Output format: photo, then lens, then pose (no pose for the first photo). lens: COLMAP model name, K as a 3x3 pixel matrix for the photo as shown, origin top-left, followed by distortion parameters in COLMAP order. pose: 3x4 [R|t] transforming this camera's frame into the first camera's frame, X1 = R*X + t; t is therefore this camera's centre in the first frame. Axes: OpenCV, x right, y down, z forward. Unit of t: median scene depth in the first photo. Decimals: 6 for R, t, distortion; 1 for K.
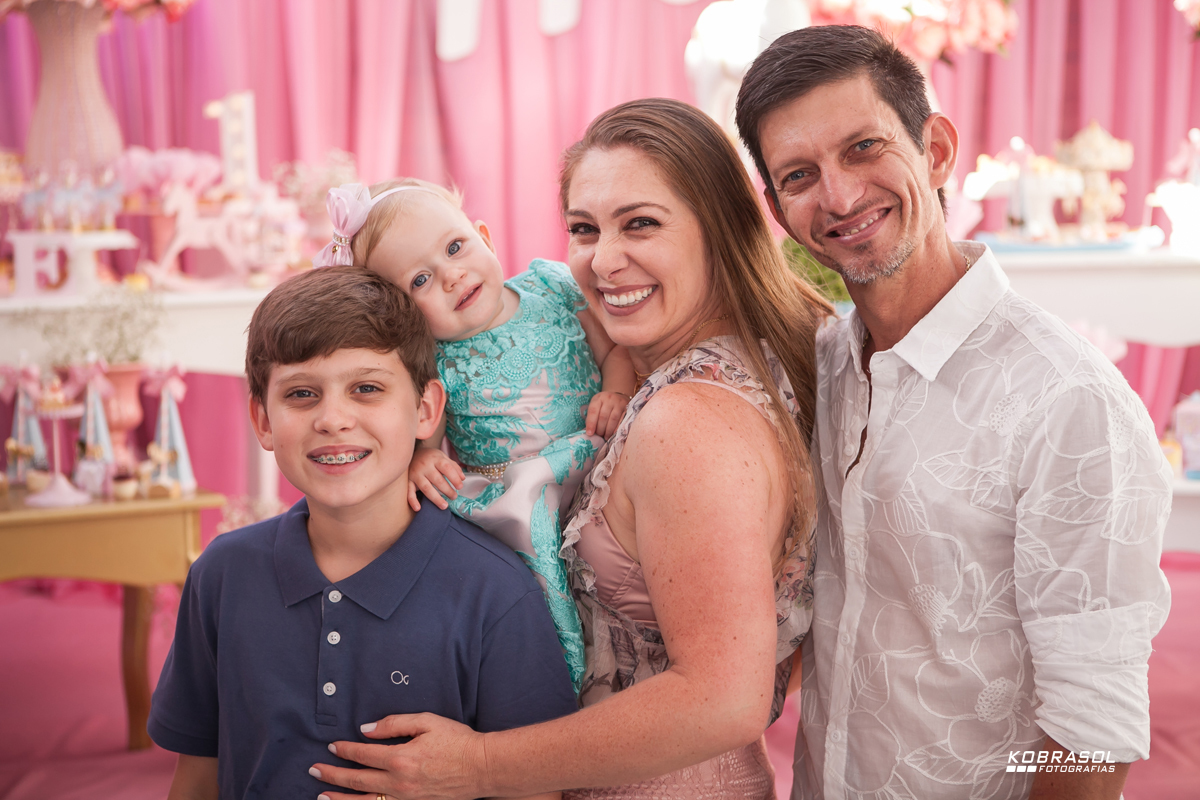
lens RADIAL K [[2031.4, 0, 600.0], [0, 2031.4, 400.0], [0, 0, 1]] dist [0.145585, 0.102705]
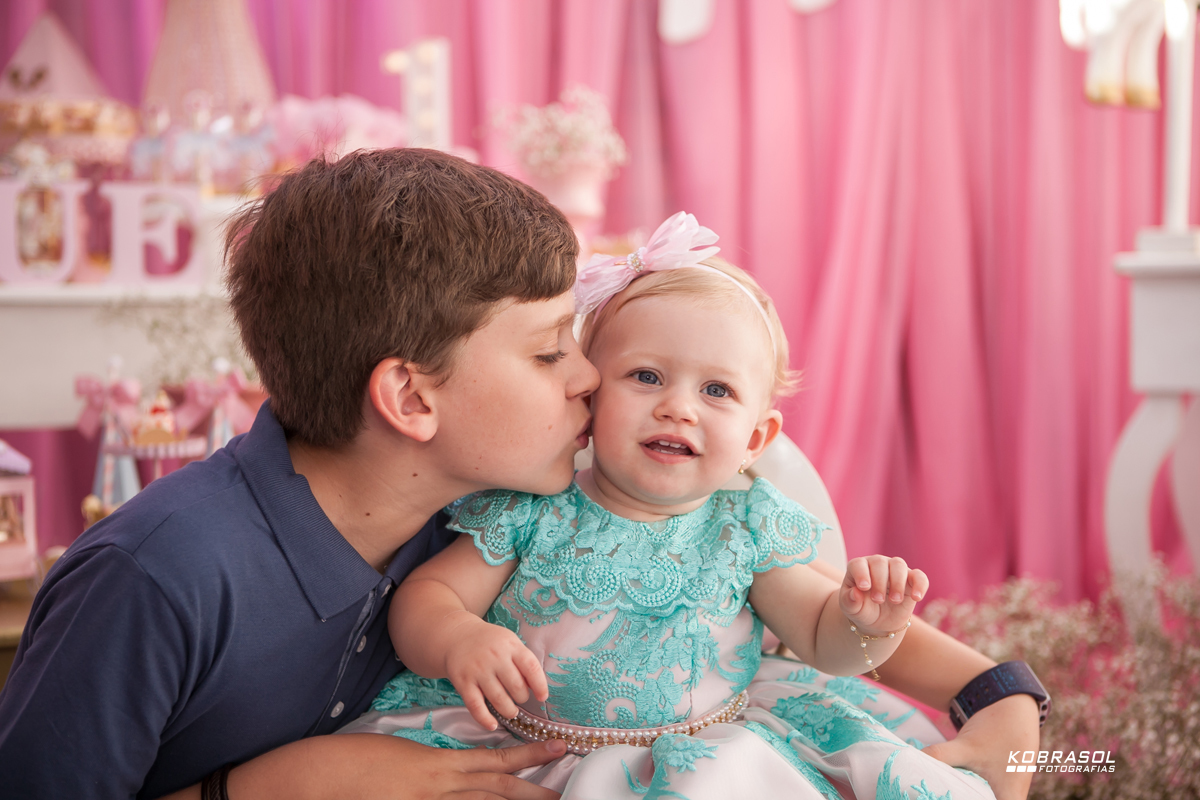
lens RADIAL K [[1825.5, 0, 600.0], [0, 1825.5, 400.0], [0, 0, 1]] dist [0.092432, 0.032620]
pose [[0.998915, 0.017907, -0.042991, -0.099062], [-0.019997, 0.998615, -0.048668, 0.013064], [0.042060, 0.049475, 0.997889, 0.409453]]
